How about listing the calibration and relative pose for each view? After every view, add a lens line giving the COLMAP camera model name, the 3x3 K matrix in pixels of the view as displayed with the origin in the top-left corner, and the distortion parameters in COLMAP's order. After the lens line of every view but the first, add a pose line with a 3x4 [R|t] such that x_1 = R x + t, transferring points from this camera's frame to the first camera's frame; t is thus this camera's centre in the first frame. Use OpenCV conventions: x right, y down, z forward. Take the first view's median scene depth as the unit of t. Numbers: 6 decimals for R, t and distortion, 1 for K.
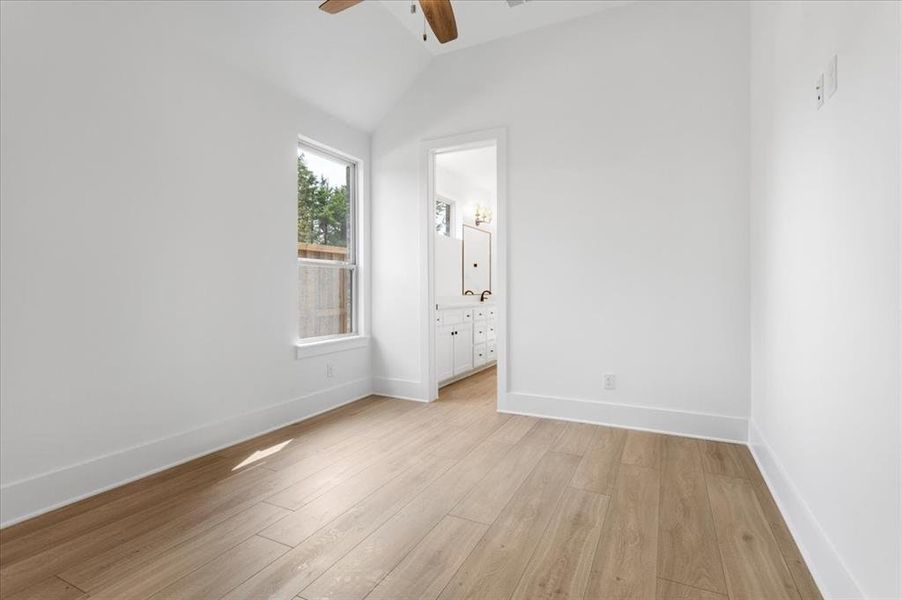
lens RADIAL K [[418.9, 0, 465.1], [0, 418.9, 293.7], [0, 0, 1]] dist [0.002211, 0.000383]
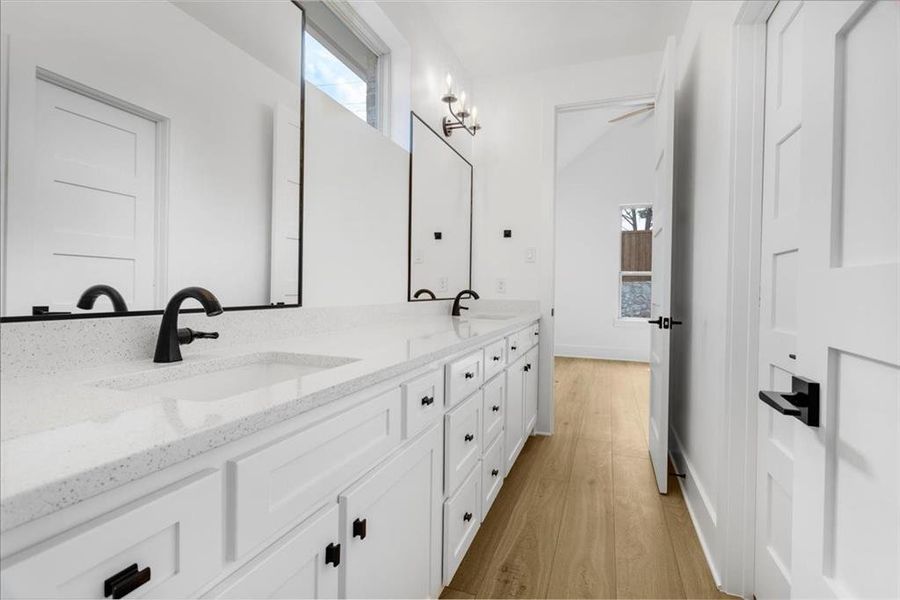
lens RADIAL K [[418.0, 0, 464.1], [0, 418.0, 293.8], [0, 0, 1]] dist [0.002211, 0.000383]
pose [[0.992559, 0.018041, 0.120424, -0.000525], [-0.018421, 0.999828, 0.002047, -0.004645], [-0.120367, -0.004250, 0.992720, 0.601438]]
